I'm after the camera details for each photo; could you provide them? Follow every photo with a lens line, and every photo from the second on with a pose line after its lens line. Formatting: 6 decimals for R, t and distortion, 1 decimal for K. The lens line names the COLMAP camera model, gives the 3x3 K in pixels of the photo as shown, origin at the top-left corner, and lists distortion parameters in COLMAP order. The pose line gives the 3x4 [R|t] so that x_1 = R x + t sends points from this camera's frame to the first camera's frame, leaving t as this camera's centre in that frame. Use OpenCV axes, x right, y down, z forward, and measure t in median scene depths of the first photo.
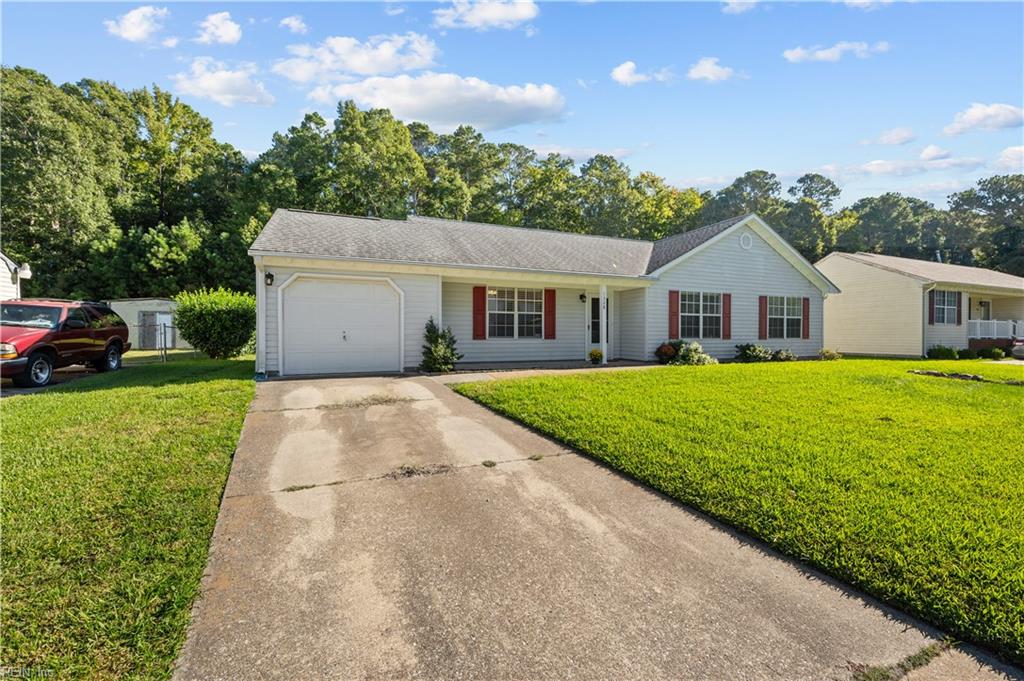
lens RADIAL K [[407.0, 0, 511.3], [0, 407.0, 340.4], [0, 0, 1]] dist [0.000814, -0.000147]
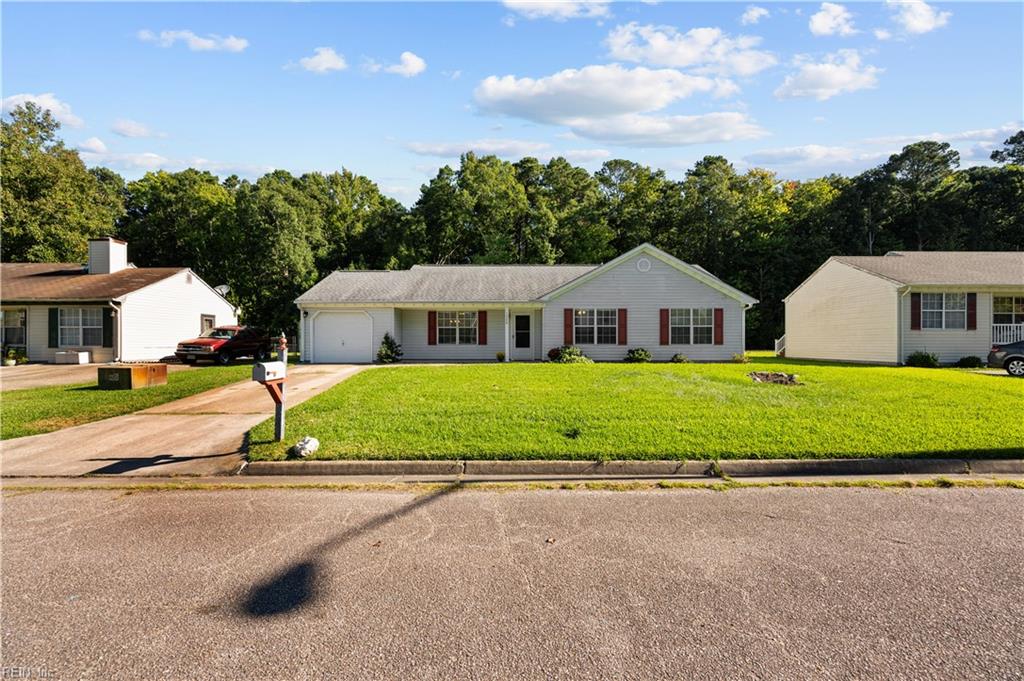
lens RADIAL K [[407.0, 0, 515.0], [0, 407.0, 343.0], [0, 0, 1]] dist [0.000814, -0.000147]
pose [[0.928280, -0.002445, -0.371874, 0.291878], [-0.003095, 0.999893, -0.014300, 0.004328], [0.371869, 0.014426, 0.928173, -0.124352]]
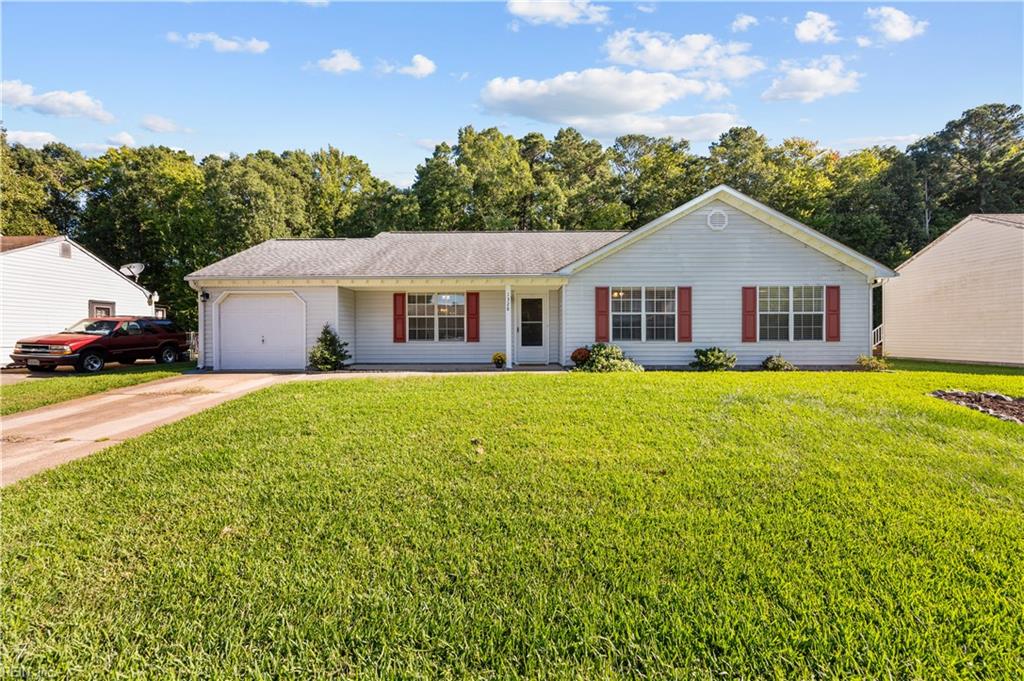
lens RADIAL K [[407.0, 0, 513.3], [0, 407.0, 339.2], [0, 0, 1]] dist [0.000814, -0.000147]
pose [[0.923147, -0.002398, -0.384439, 0.222500], [-0.000563, 0.999971, -0.007590, -0.000979], [0.384446, 0.007223, 0.923119, 0.044134]]
